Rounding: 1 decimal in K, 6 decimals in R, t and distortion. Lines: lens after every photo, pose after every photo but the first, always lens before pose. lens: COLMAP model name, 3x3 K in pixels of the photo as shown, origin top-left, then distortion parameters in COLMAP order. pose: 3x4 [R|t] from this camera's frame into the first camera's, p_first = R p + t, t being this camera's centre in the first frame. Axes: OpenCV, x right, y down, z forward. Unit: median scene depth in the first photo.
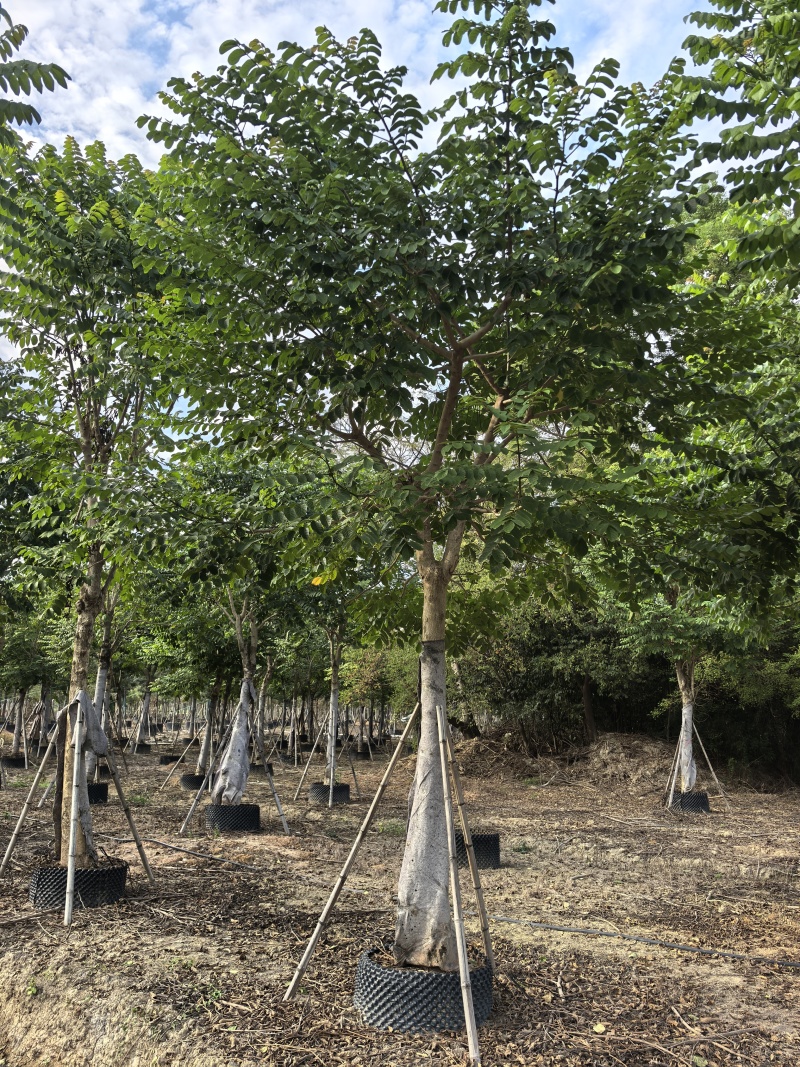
lens RADIAL K [[838.7, 0, 399.0], [0, 838.7, 536.4], [0, 0, 1]] dist [0.002402, 0.001512]
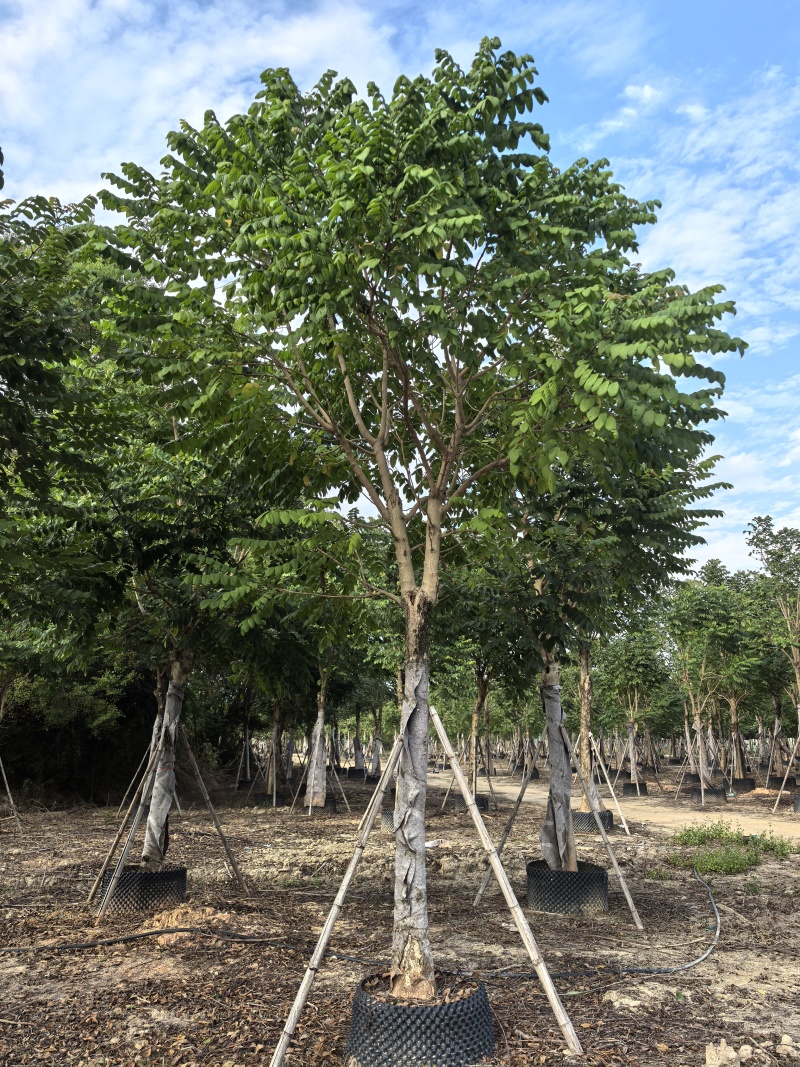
lens RADIAL K [[838.7, 0, 398.9], [0, 838.7, 533.2], [0, 0, 1]] dist [0.002402, 0.001512]
pose [[0.713127, 0.135145, 0.687886, -0.087223], [-0.115591, 0.990479, -0.074761, -0.026829], [-0.691440, -0.026199, 0.721959, -0.146889]]
